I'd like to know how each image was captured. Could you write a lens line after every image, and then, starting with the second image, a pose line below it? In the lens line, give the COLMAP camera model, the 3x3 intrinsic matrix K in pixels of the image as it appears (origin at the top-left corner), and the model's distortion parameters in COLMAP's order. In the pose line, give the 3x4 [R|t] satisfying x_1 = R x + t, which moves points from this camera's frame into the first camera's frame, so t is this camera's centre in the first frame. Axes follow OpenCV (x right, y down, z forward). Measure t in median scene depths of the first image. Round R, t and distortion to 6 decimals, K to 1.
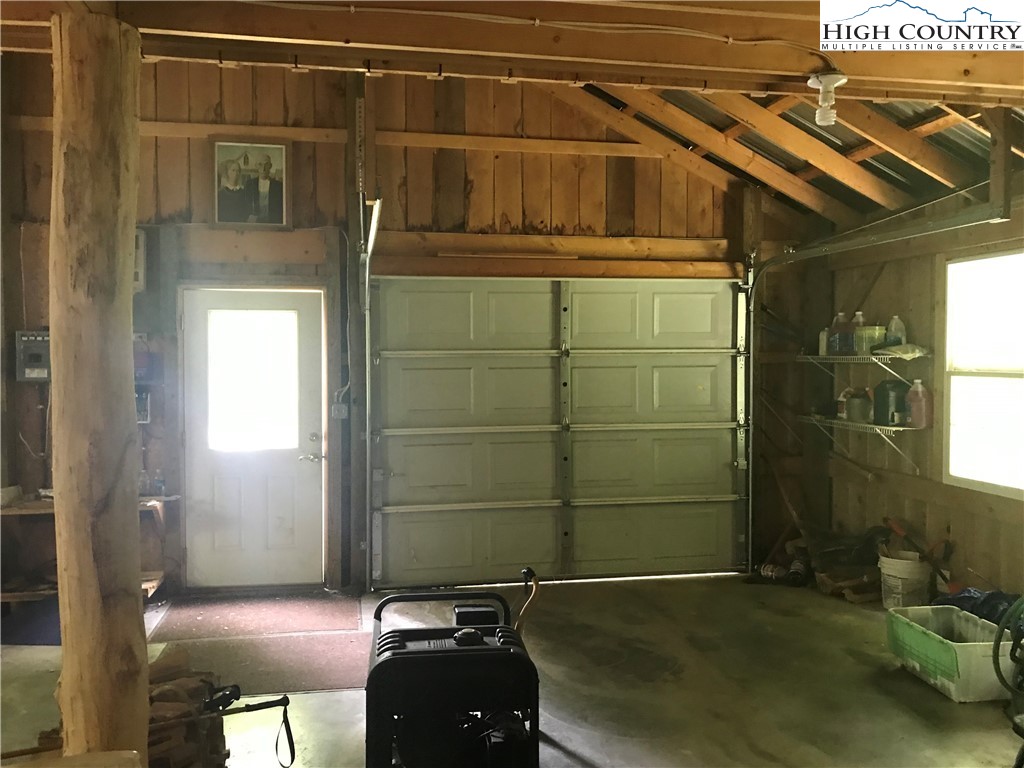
lens RADIAL K [[842.5, 0, 510.3], [0, 842.5, 383.7], [0, 0, 1]] dist [0.024249, -0.019082]
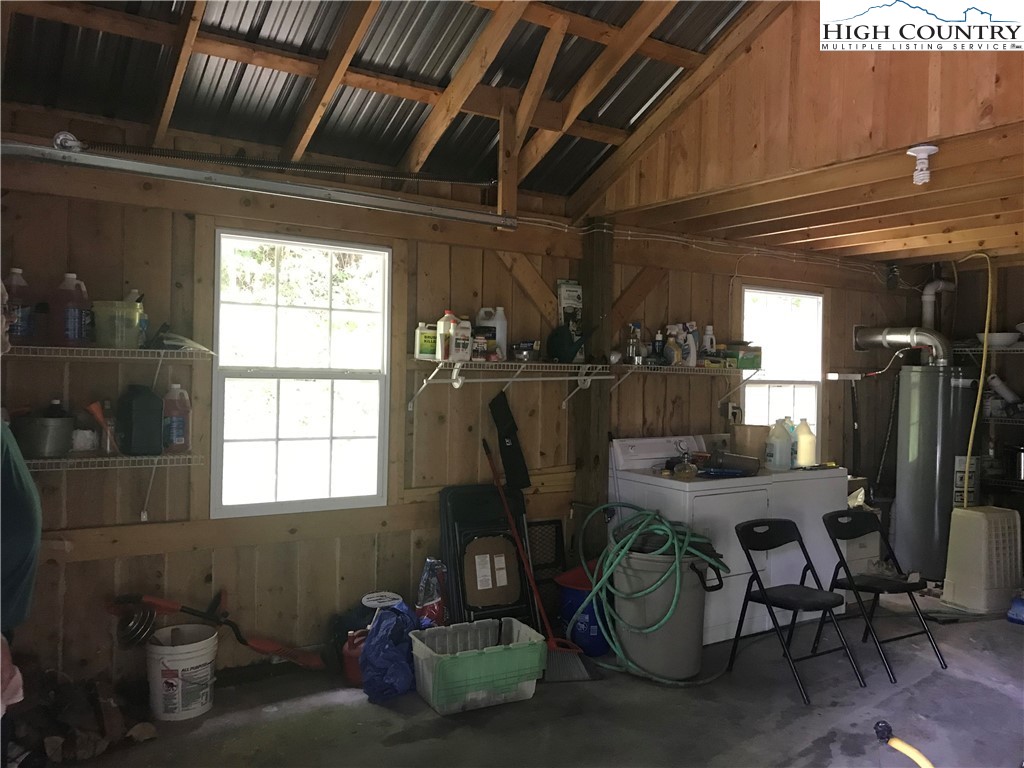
lens RADIAL K [[842.5, 0, 511.7], [0, 842.5, 380.2], [0, 0, 1]] dist [0.024249, -0.019082]
pose [[-0.389616, -0.027737, 0.920560, -0.291485], [0.010020, 0.999360, 0.034353, -0.030568], [-0.920923, 0.022608, -0.389088, 1.049519]]
